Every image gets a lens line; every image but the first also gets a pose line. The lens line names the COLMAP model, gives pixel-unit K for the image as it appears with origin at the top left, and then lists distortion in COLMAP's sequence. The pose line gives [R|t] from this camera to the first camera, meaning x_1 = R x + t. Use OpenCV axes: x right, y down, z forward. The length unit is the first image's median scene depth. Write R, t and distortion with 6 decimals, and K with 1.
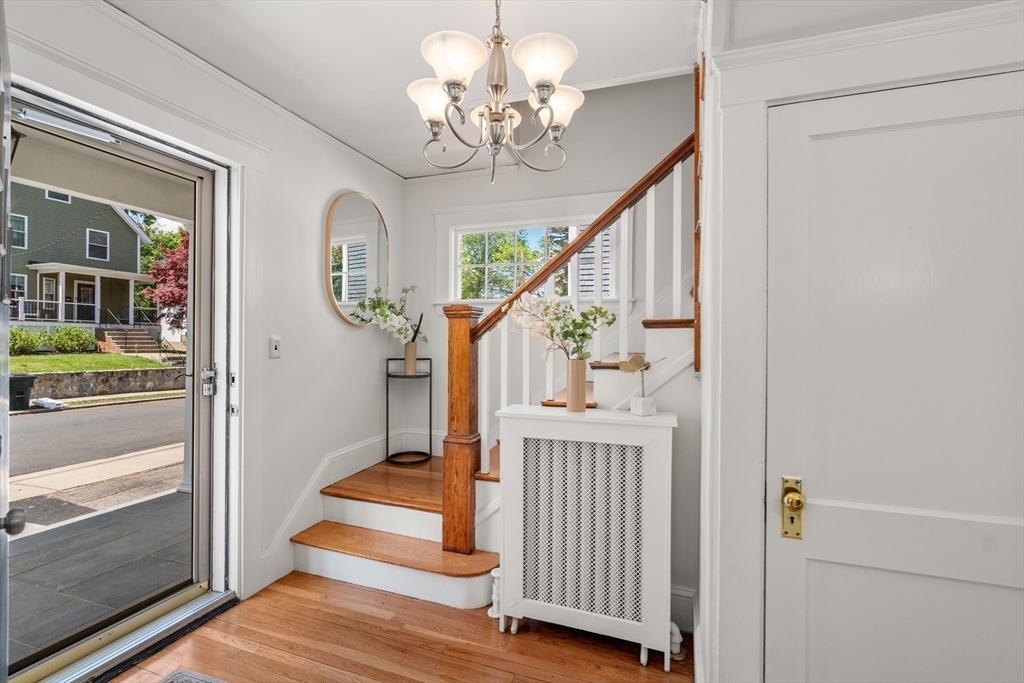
lens RADIAL K [[458.2, 0, 512.0], [0, 458.2, 341.5], [0, 0, 1]] dist [0.000129, 0.000052]
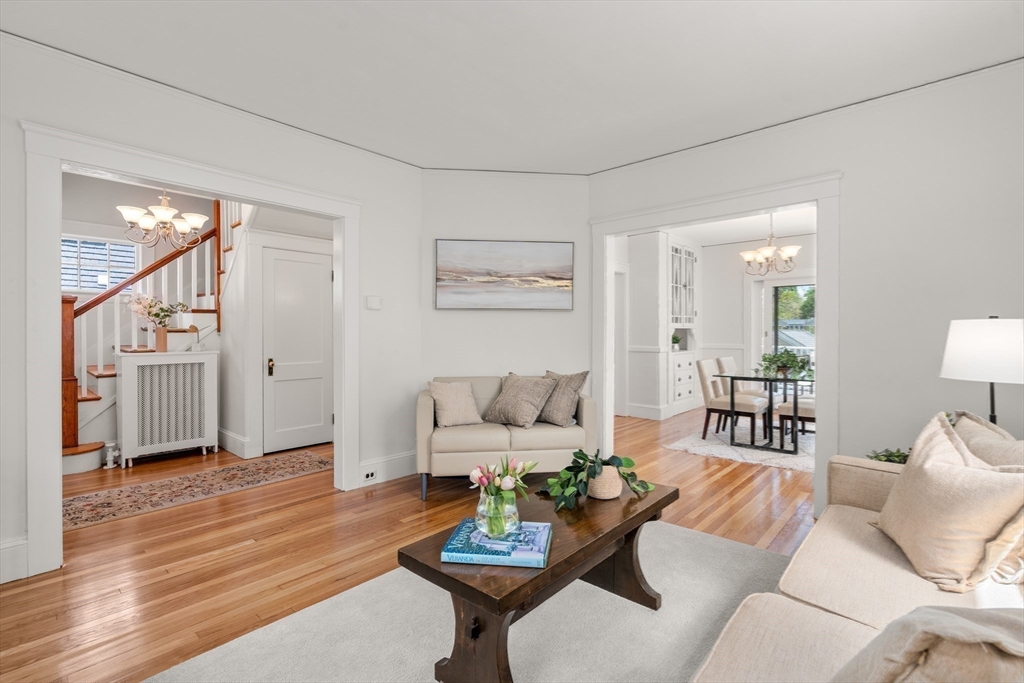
lens RADIAL K [[471.9, 0, 513.3], [0, 471.9, 333.5], [0, 0, 1]] dist [0.000133, -0.000030]
pose [[0.369796, -0.009867, 0.929060, -1.263059], [0.001547, 0.999949, 0.010004, 0.049782], [-0.929112, -0.002262, 0.369793, -1.265175]]
